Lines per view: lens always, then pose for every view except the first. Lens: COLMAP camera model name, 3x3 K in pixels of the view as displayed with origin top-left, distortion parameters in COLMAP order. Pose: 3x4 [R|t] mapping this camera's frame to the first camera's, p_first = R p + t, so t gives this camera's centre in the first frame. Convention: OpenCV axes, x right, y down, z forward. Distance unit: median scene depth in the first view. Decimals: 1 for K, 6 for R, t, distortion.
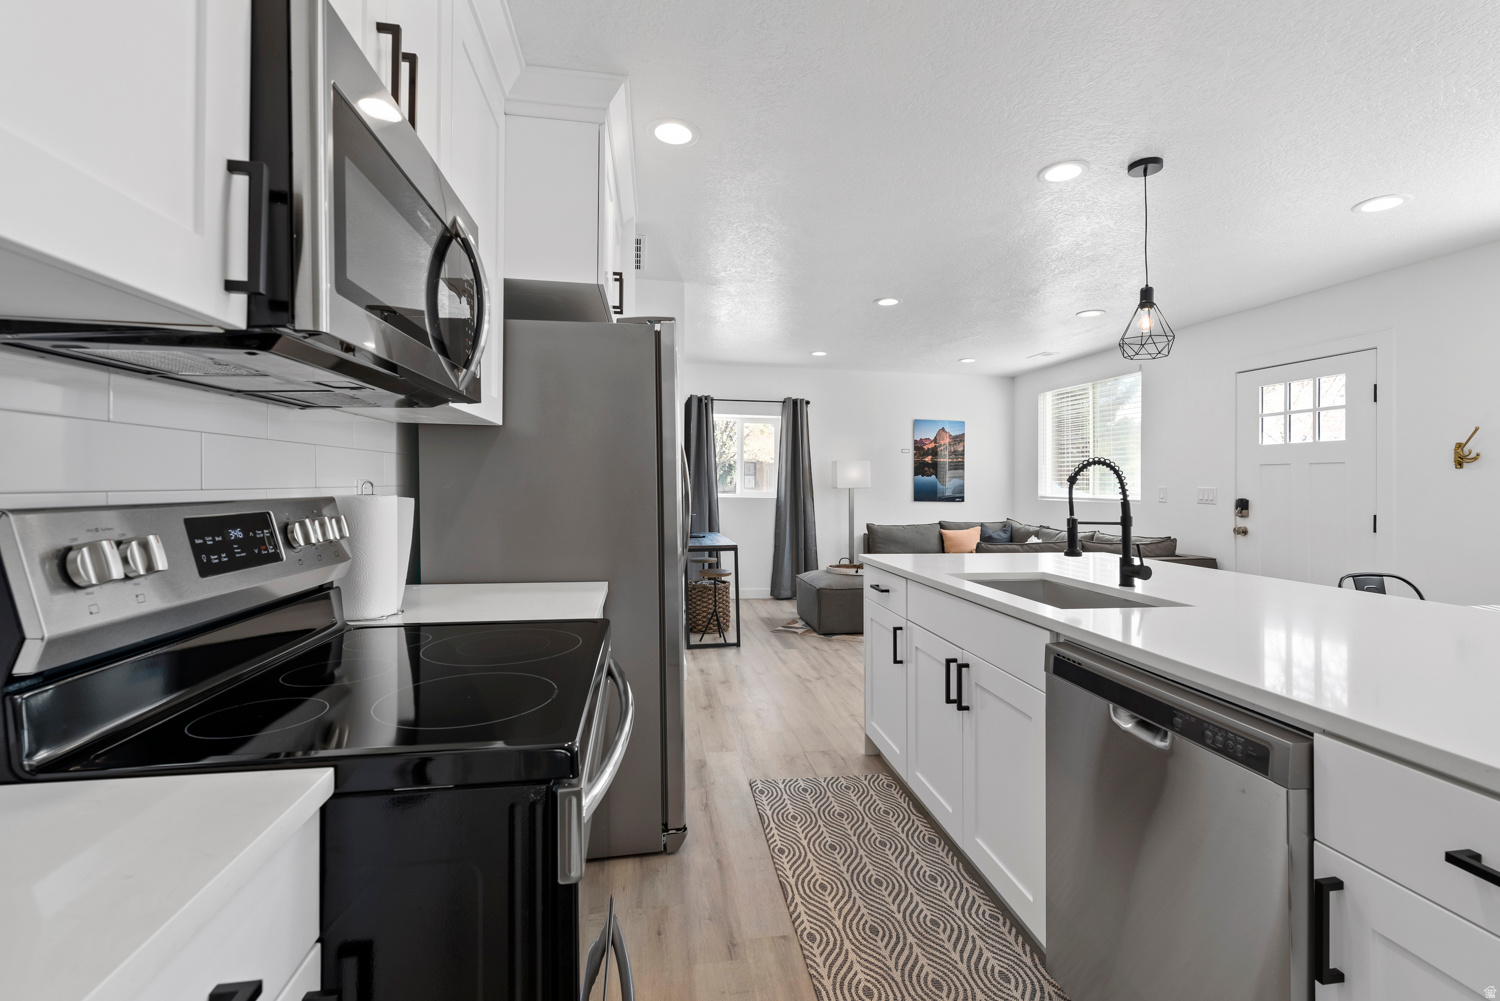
lens RADIAL K [[649.7, 0, 759.1], [0, 649.7, 485.9], [0, 0, 1]] dist [-0.001855, -0.000227]
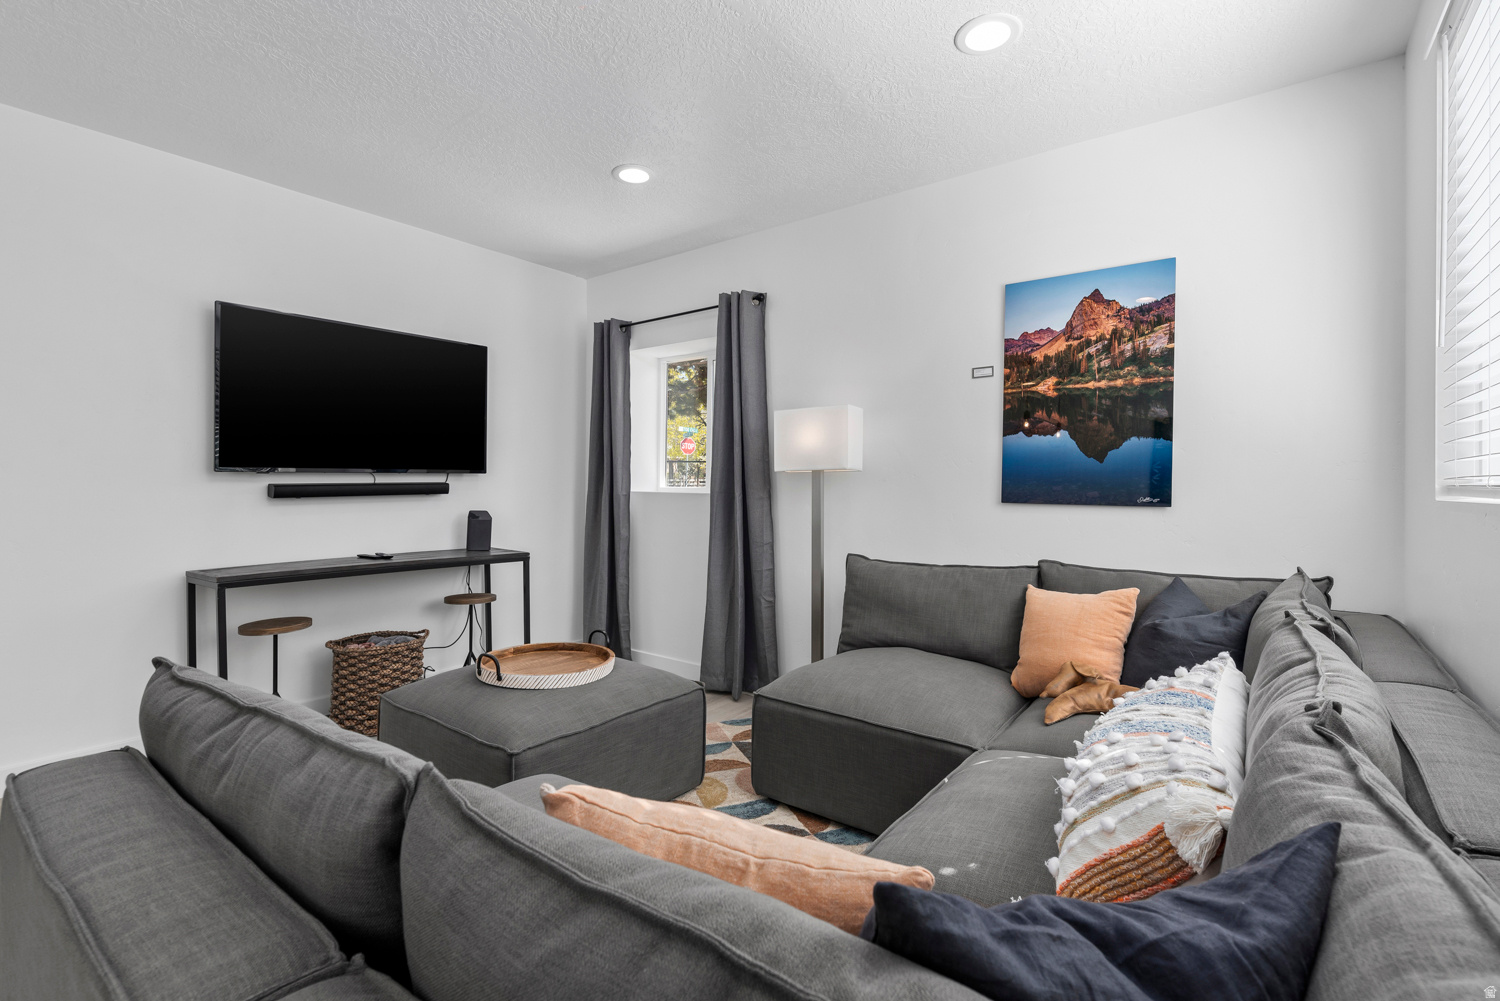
lens RADIAL K [[682.4, 0, 744.3], [0, 682.4, 494.2], [0, 0, 1]] dist [-0.002733, -0.000025]
pose [[0.685692, -0.000525, -0.727892, 0.442102], [0.002012, 0.999997, 0.001173, 0.018530], [0.727889, -0.002269, 0.685691, 0.649048]]
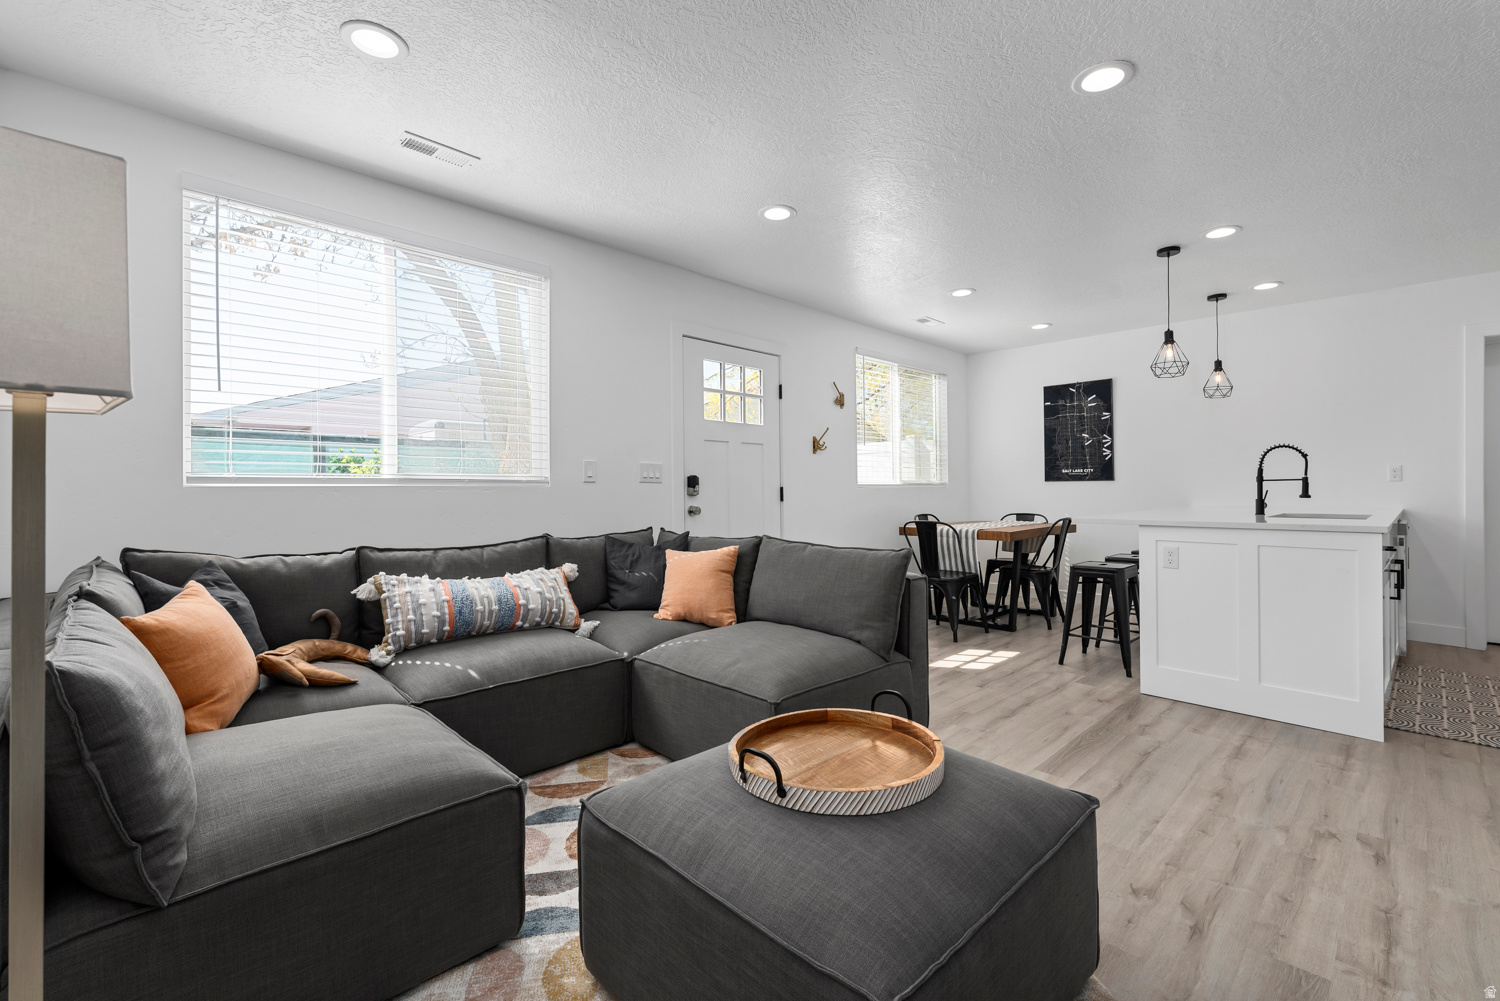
lens RADIAL K [[649.7, 0, 747.5], [0, 649.7, 484.0], [0, 0, 1]] dist [-0.001855, -0.000227]
pose [[-0.564731, -0.003169, 0.825269, -0.036151], [-0.000631, 0.999994, 0.003408, 0.018455], [-0.825274, 0.001404, -0.564730, 0.955678]]
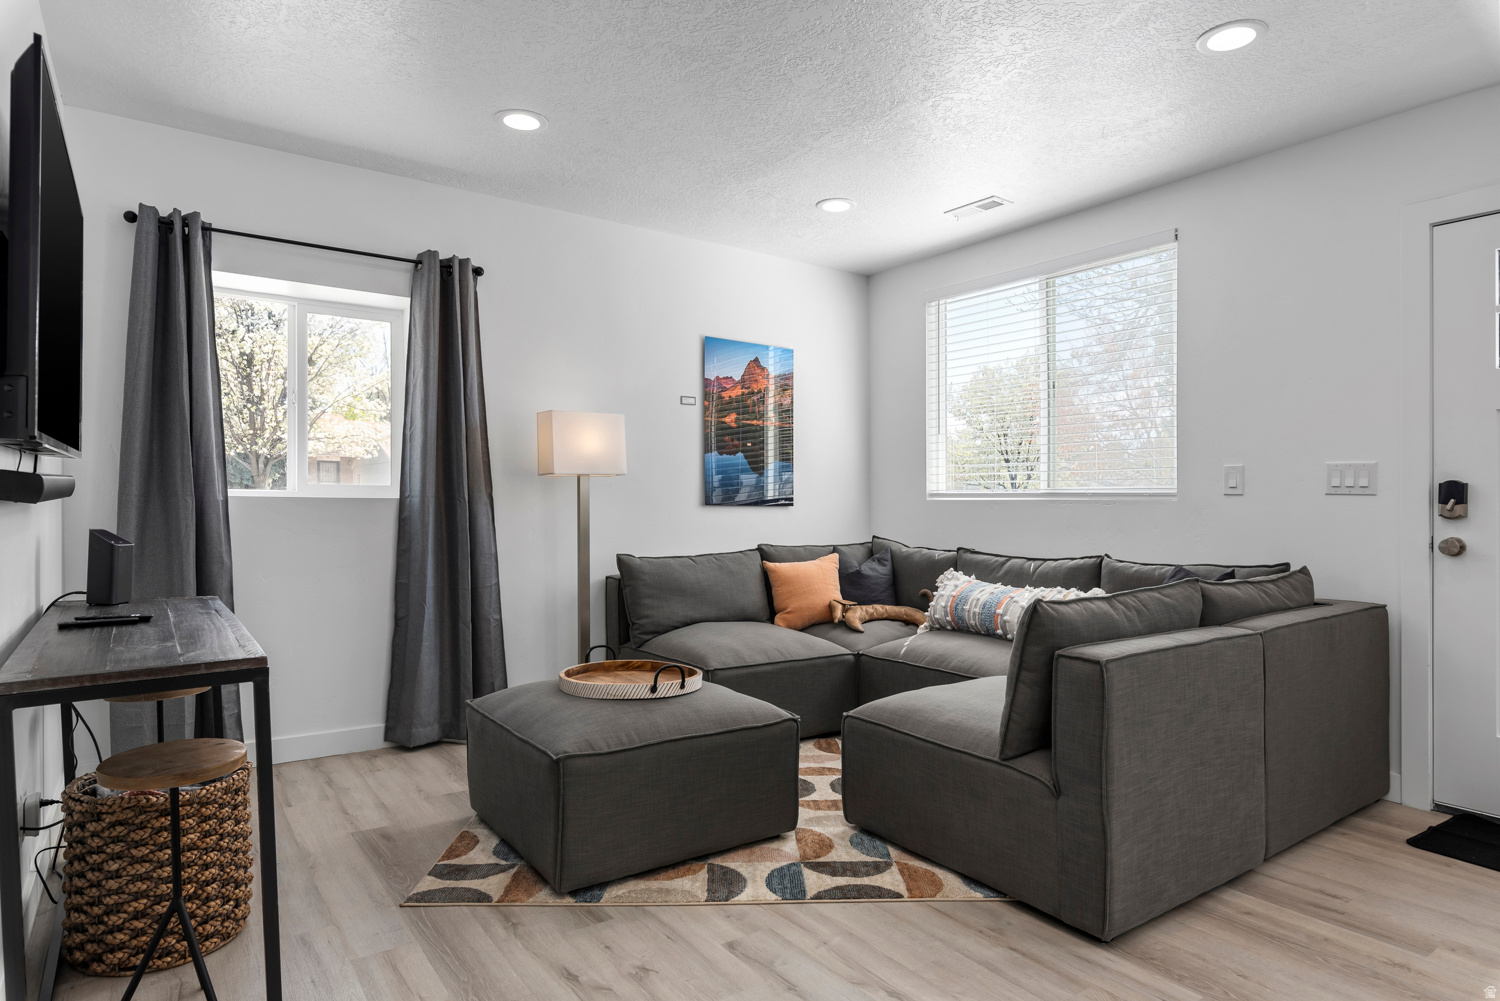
lens RADIAL K [[861.3, 0, 761.5], [0, 861.3, 502.0], [0, 0, 1]] dist [0.004095, -0.001242]
pose [[0.899739, -0.005434, 0.436394, -0.004269], [0.004291, 0.999984, 0.003606, 0.020015], [-0.436406, -0.001372, 0.899749, 0.422432]]
